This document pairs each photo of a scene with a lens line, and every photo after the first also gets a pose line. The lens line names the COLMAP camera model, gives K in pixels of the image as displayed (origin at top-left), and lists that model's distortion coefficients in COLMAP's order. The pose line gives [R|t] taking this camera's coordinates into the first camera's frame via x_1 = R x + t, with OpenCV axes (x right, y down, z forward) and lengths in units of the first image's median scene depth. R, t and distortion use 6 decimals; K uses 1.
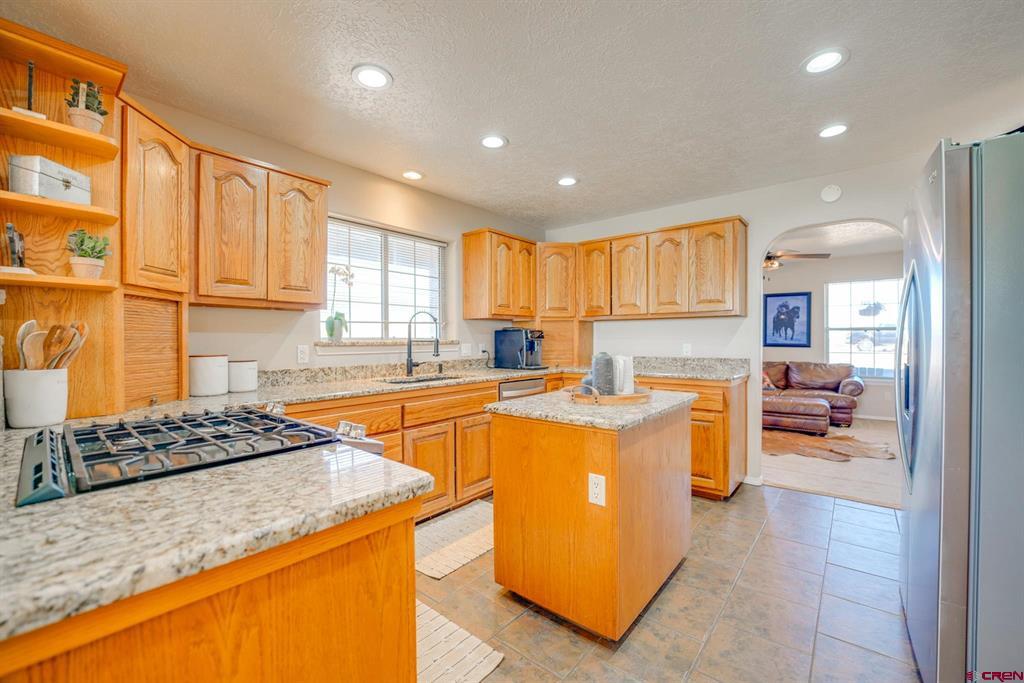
lens RADIAL K [[433.4, 0, 528.2], [0, 433.4, 344.3], [0, 0, 1]] dist [-0.020892, 0.000071]
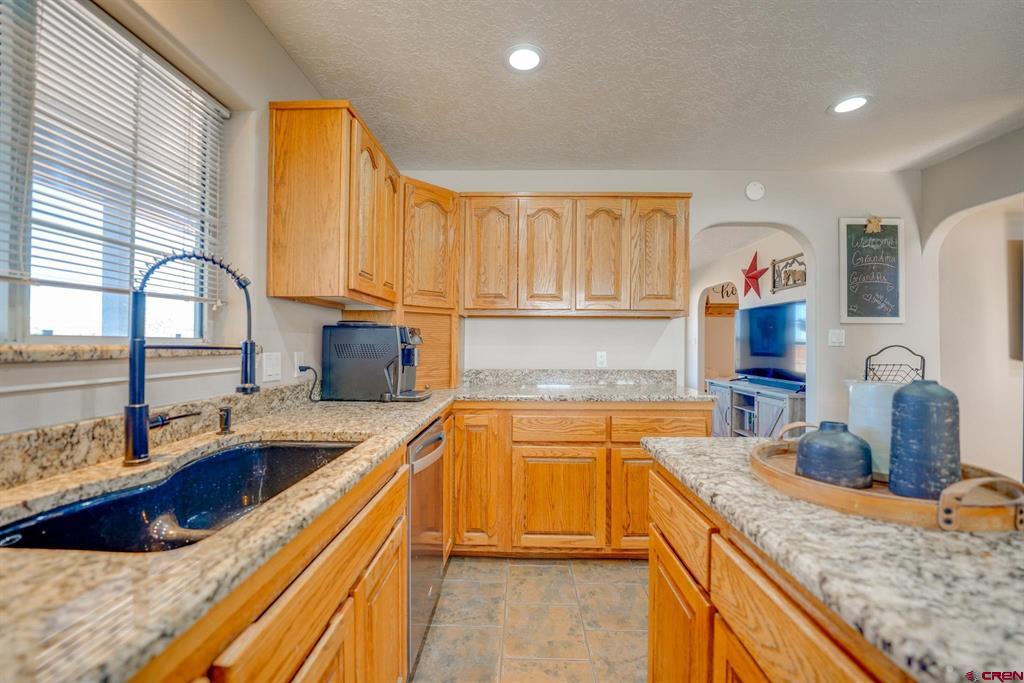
lens RADIAL K [[413.0, 0, 512.0], [0, 413.0, 341.5], [0, 0, 1]] dist [-0.023363, 0.000467]
pose [[0.802097, 0.016872, 0.596955, -0.260480], [-0.005401, 0.999765, -0.021000, -0.006731], [-0.597169, 0.013620, 0.802000, 0.691255]]
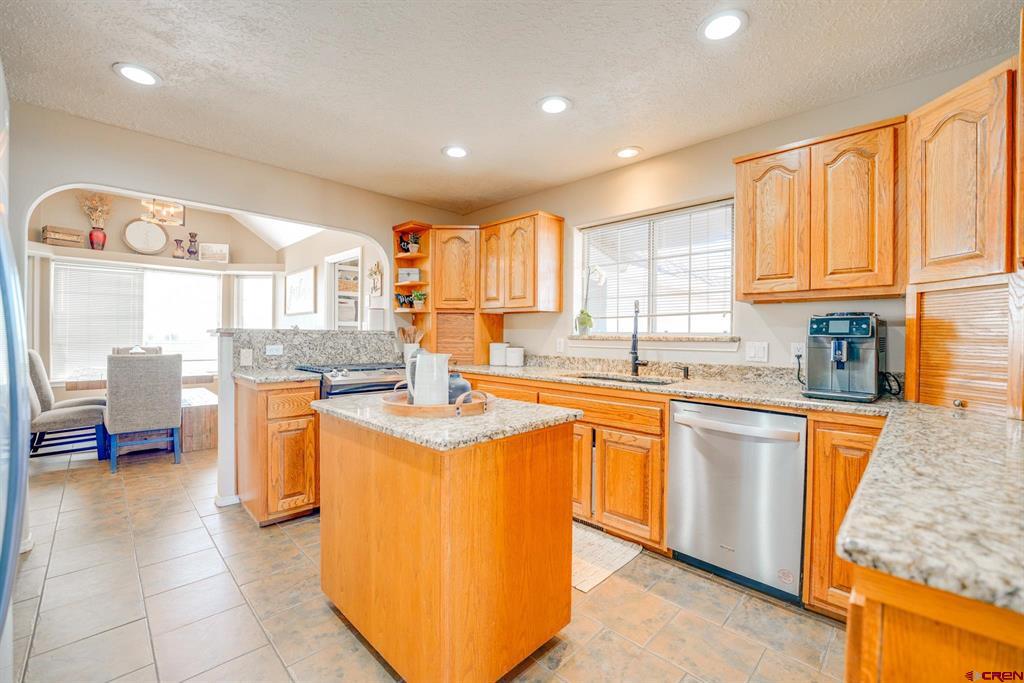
lens RADIAL K [[438.3, 0, 498.5], [0, 438.3, 339.2], [0, 0, 1]] dist [-0.023340, 0.000335]
pose [[-0.164605, 0.016556, -0.986221, 0.741396], [-0.016658, 0.999670, 0.019562, -0.015768], [0.986219, 0.019649, -0.164275, 0.964735]]
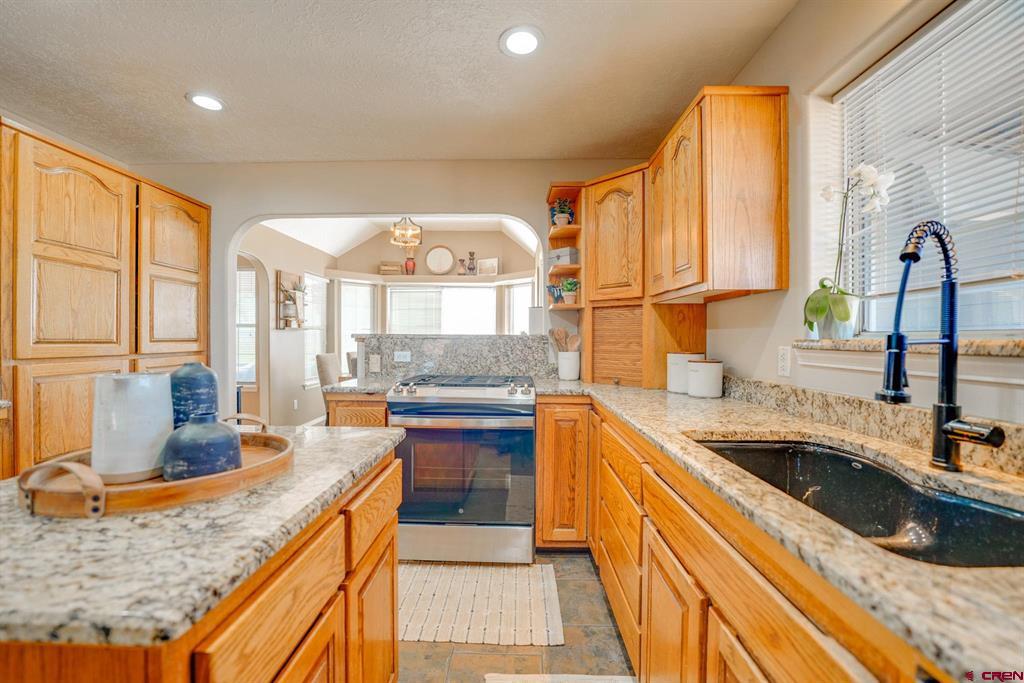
lens RADIAL K [[418.8, 0, 503.7], [0, 418.8, 342.7], [0, 0, 1]] dist [-0.021454, 0.000378]
pose [[-0.817888, 0.010663, -0.575278, 0.115764], [-0.002563, 0.999751, 0.022175, -0.012504], [0.575371, 0.019611, -0.817657, 1.166138]]
